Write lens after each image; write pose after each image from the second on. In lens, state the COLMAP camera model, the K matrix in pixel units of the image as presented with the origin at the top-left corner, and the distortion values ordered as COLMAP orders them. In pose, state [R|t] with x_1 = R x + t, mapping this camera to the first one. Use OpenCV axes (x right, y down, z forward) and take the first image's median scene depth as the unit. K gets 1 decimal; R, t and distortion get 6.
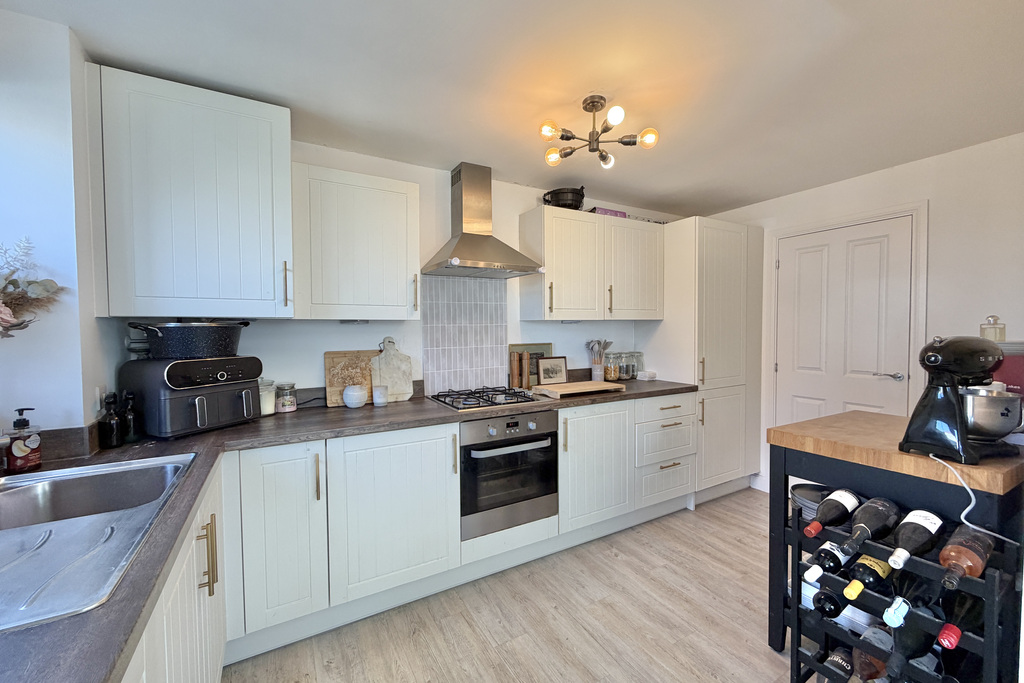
lens RADIAL K [[405.0, 0, 508.5], [0, 405.0, 339.4], [0, 0, 1]] dist [-0.000666, -0.000240]
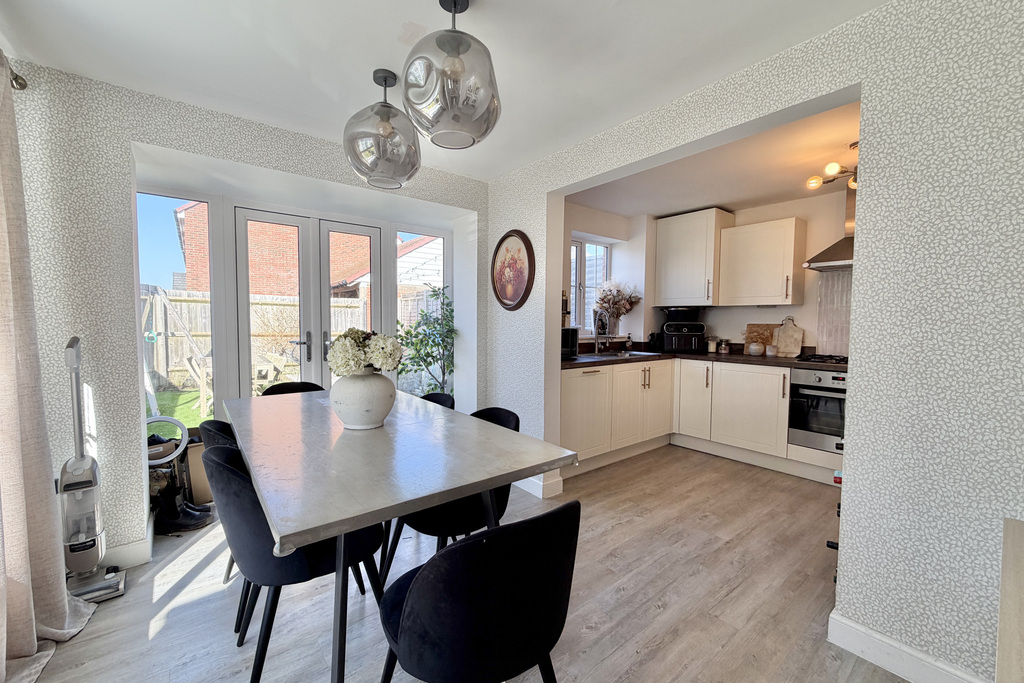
lens RADIAL K [[405.0, 0, 508.5], [0, 405.0, 339.4], [0, 0, 1]] dist [-0.000666, -0.000240]
pose [[0.146887, 0.055792, -0.987579, 1.222585], [-0.031427, 0.998167, 0.051716, 0.043087], [0.988654, 0.023441, 0.148372, -0.322160]]
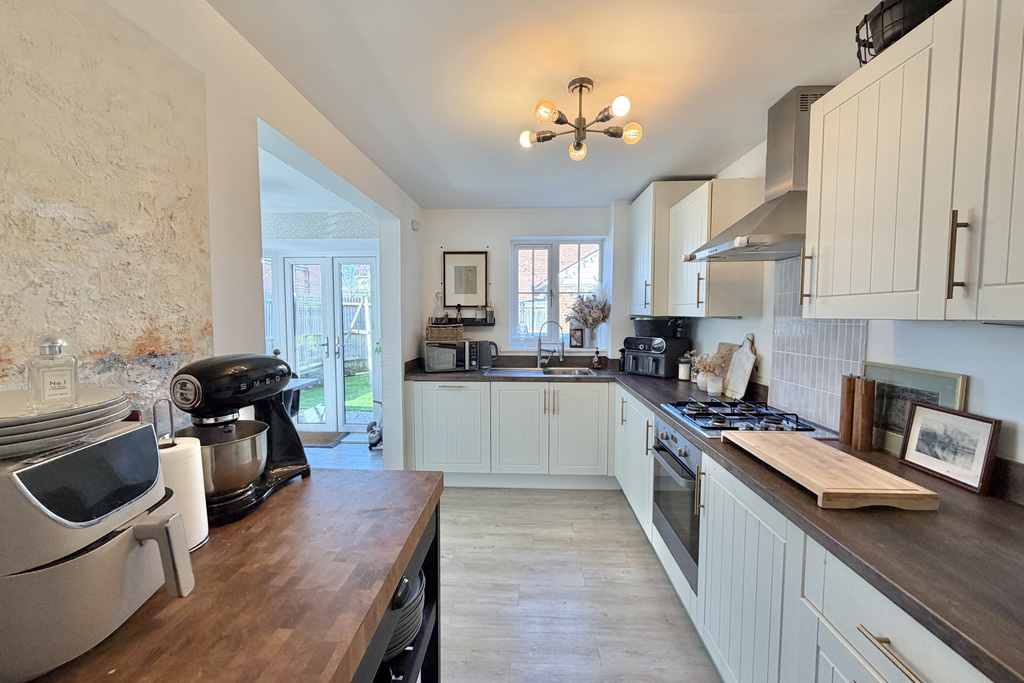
lens RADIAL K [[417.4, 0, 512.0], [0, 417.4, 341.5], [0, 0, 1]] dist [-0.000527, -0.000068]
pose [[-0.534637, 0.062139, -0.842794, 0.955491], [-0.022522, 0.995891, 0.087714, -0.069489], [0.844782, 0.065877, -0.531040, 1.191625]]
